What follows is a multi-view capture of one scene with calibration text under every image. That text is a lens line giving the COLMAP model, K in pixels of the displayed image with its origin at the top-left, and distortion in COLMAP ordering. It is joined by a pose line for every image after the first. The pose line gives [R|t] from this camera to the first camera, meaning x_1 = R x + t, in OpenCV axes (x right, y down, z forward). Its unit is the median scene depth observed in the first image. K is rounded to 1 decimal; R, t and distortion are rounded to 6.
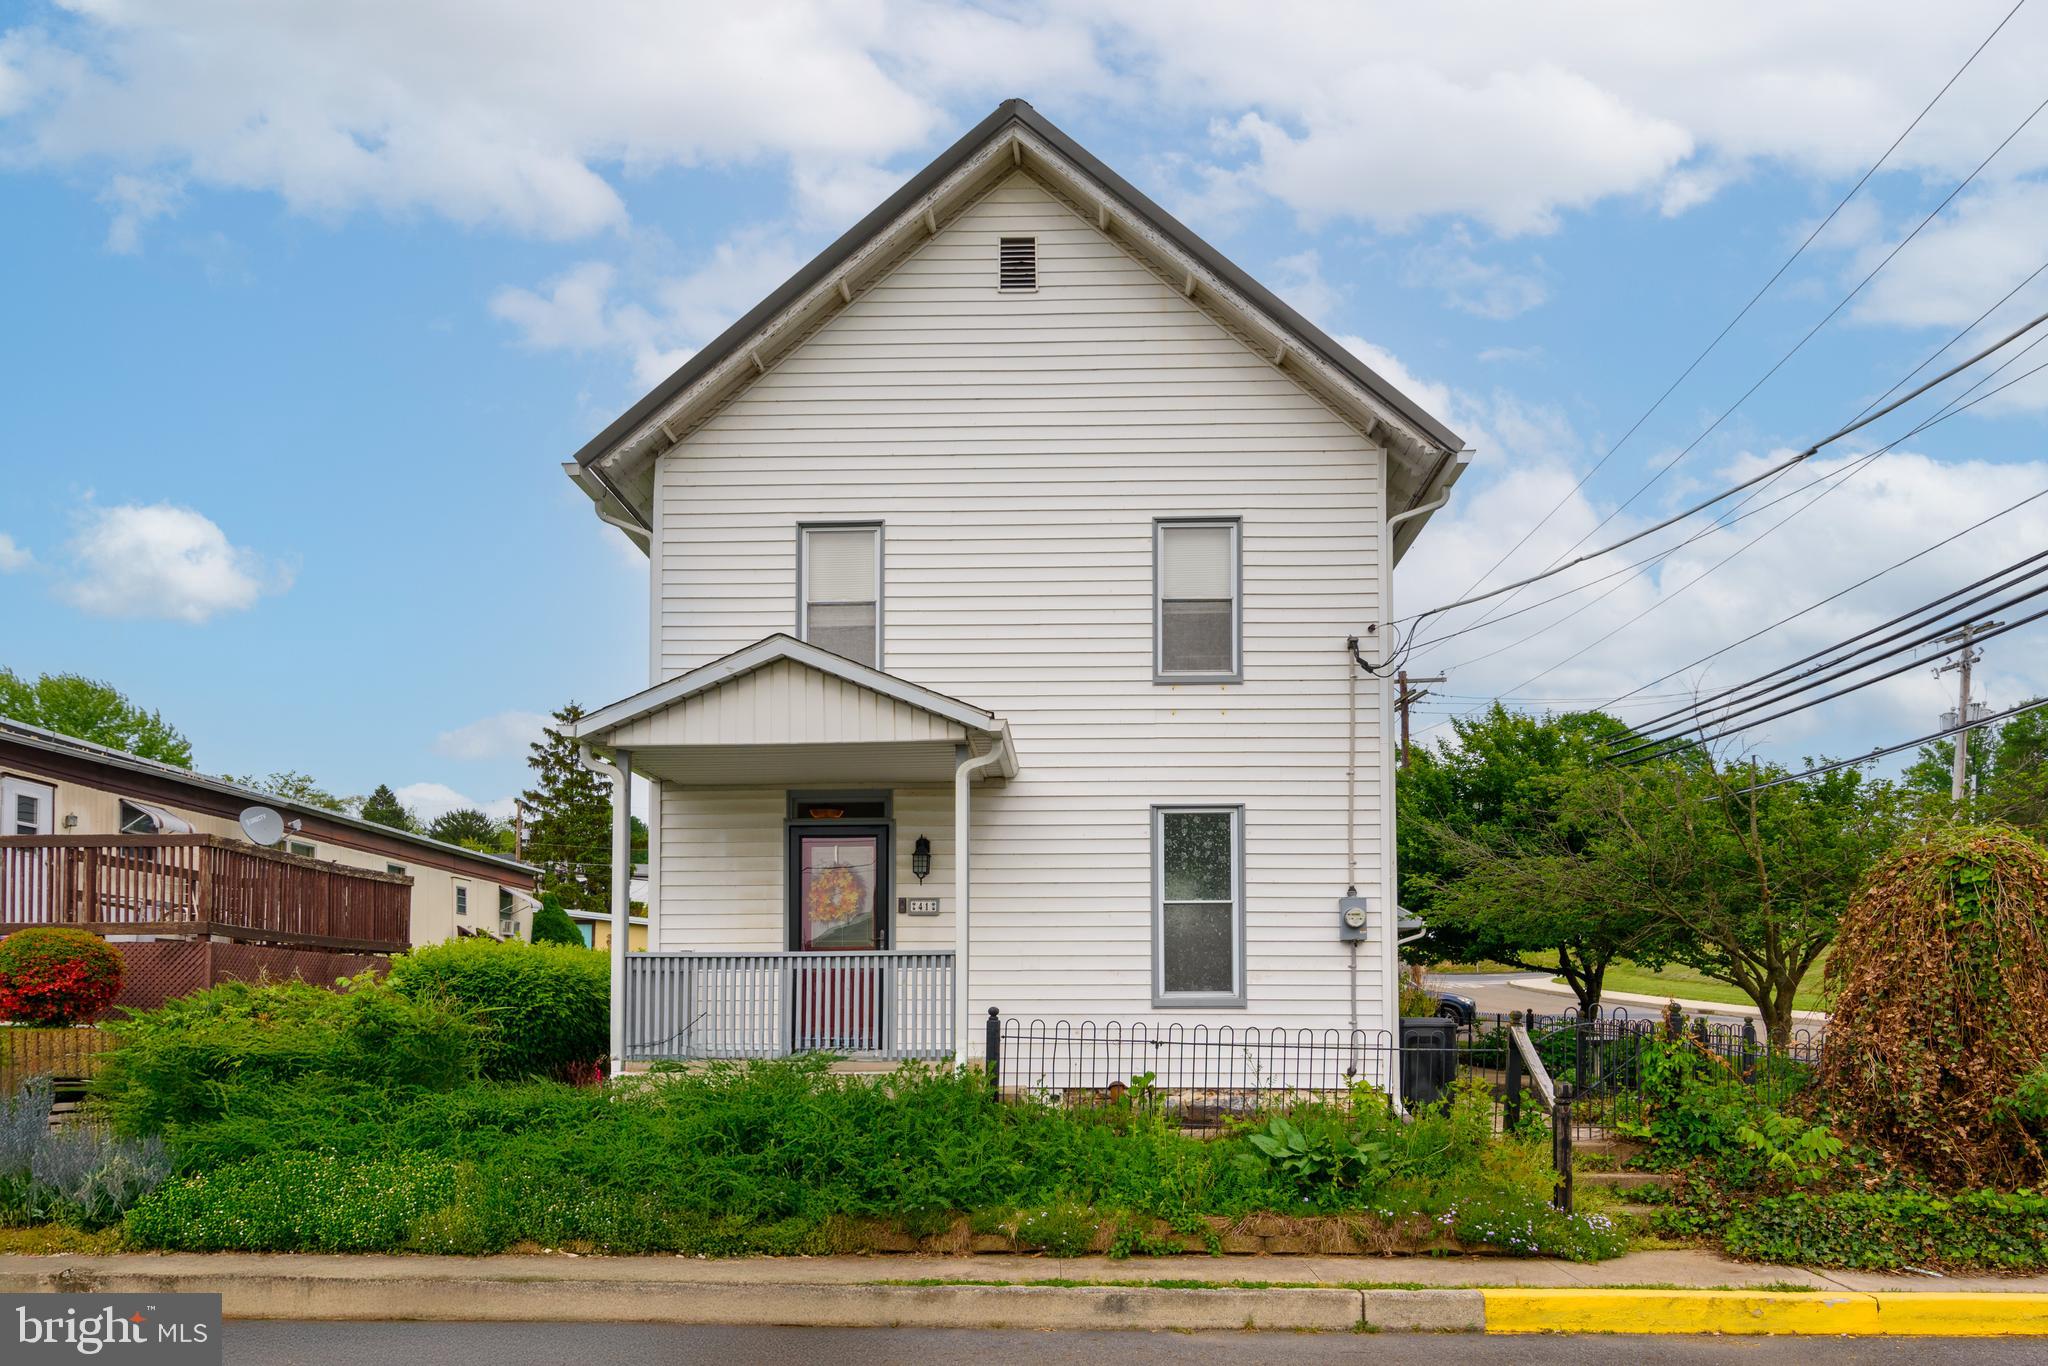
lens RADIAL K [[1453.0, 0, 1022.5], [0, 1453.0, 781.0], [0, 0, 1]] dist [0.001163, -0.004579]
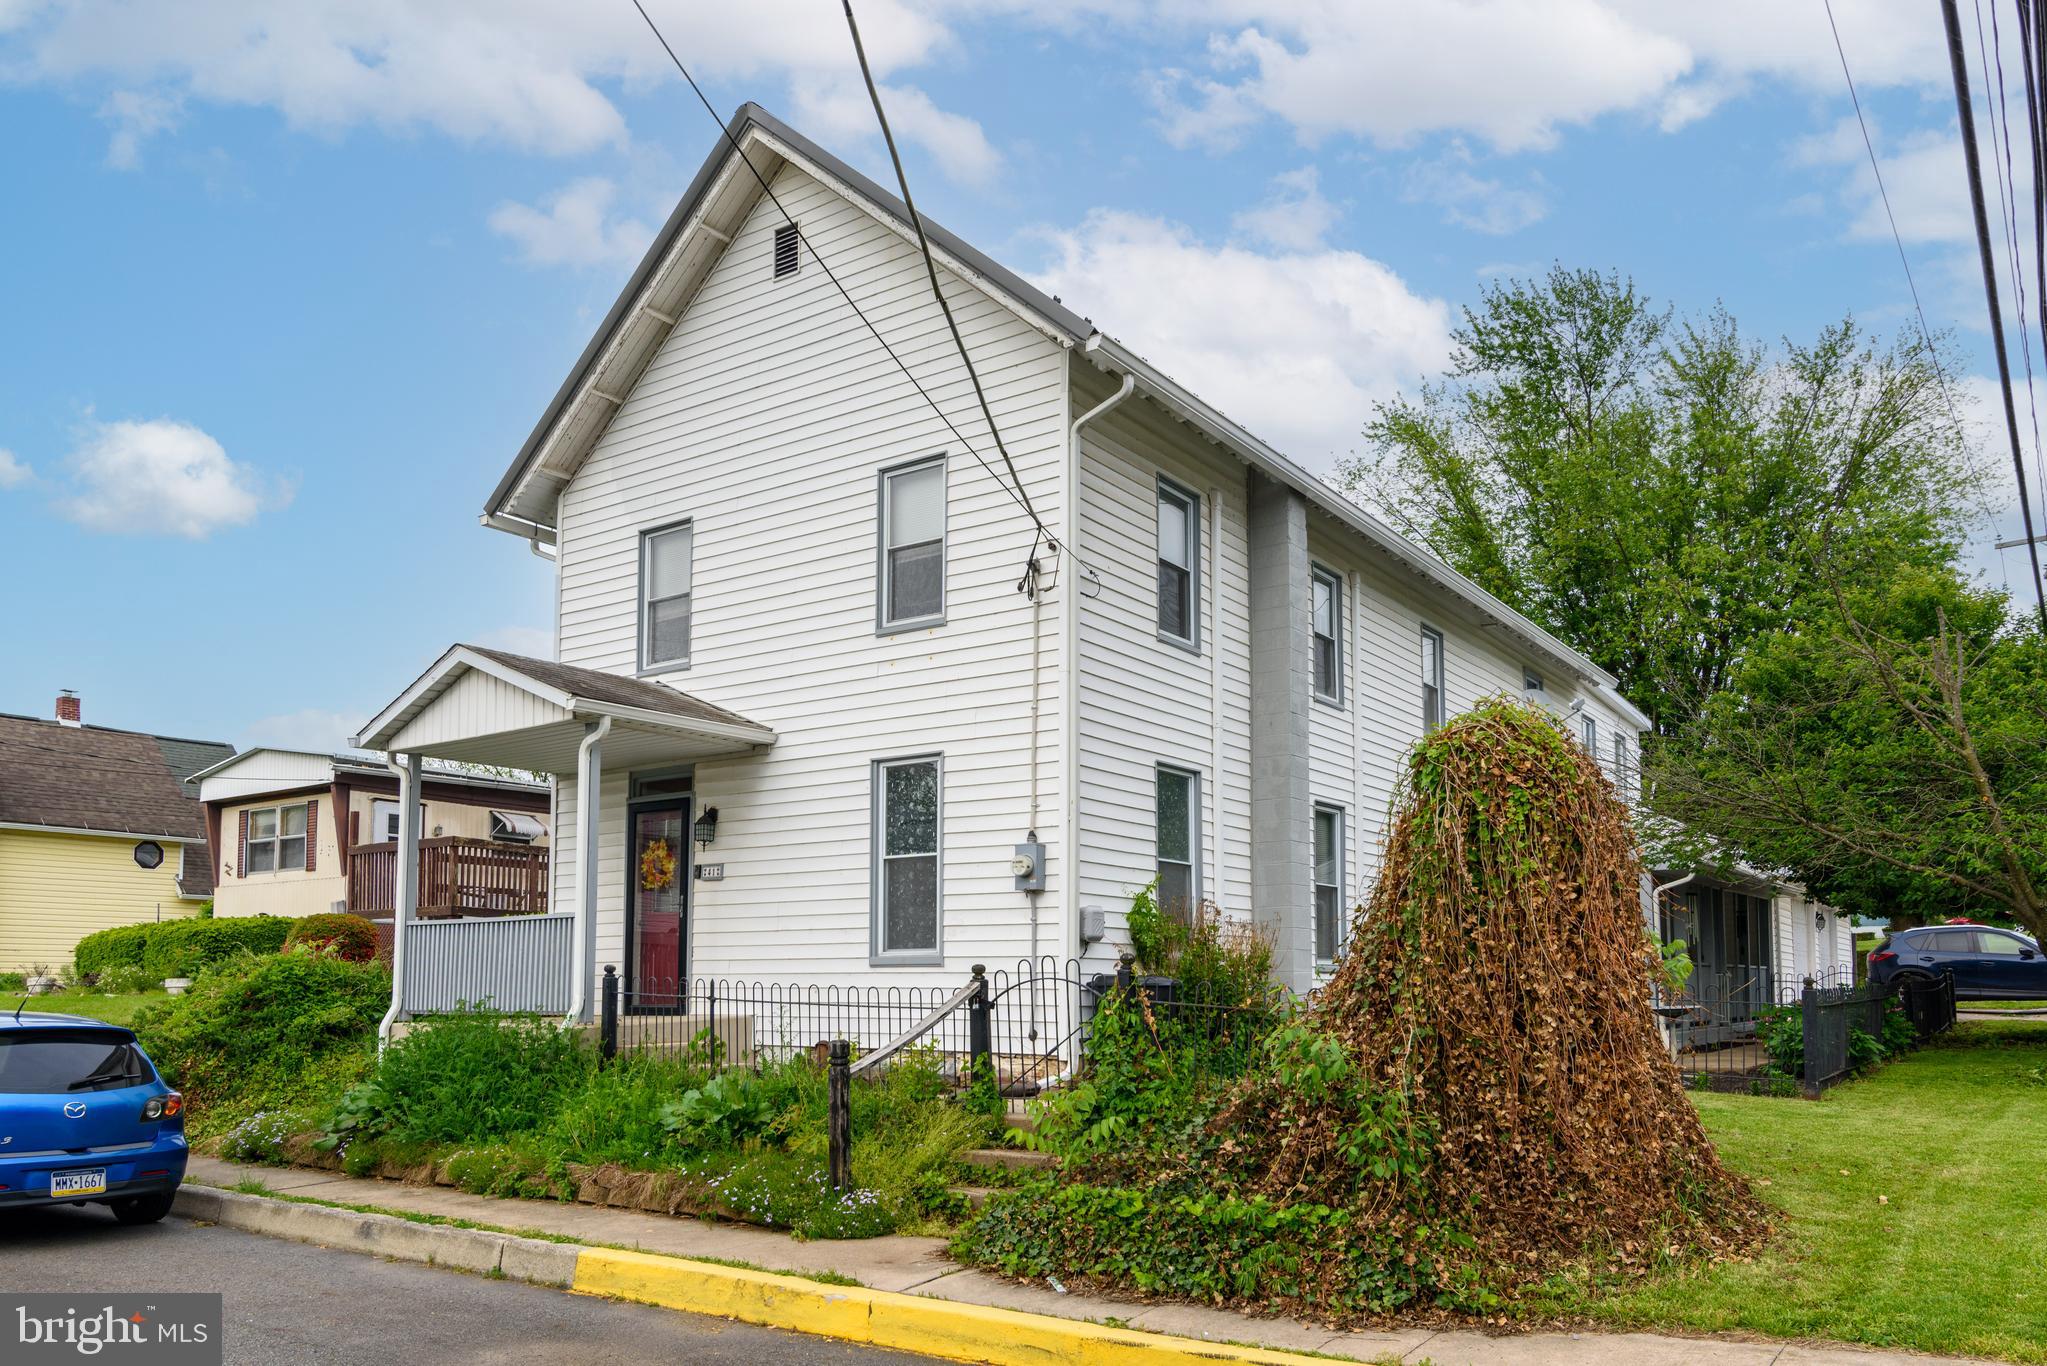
lens RADIAL K [[1519.6, 0, 1023.5], [0, 1519.6, 683.0], [0, 0, 1]] dist [0.001646, 0.001622]
pose [[0.833189, -0.107909, -0.542357, 0.737416], [0.086028, 0.994128, -0.065635, 0.041267], [0.546256, 0.008029, 0.837580, 0.191571]]
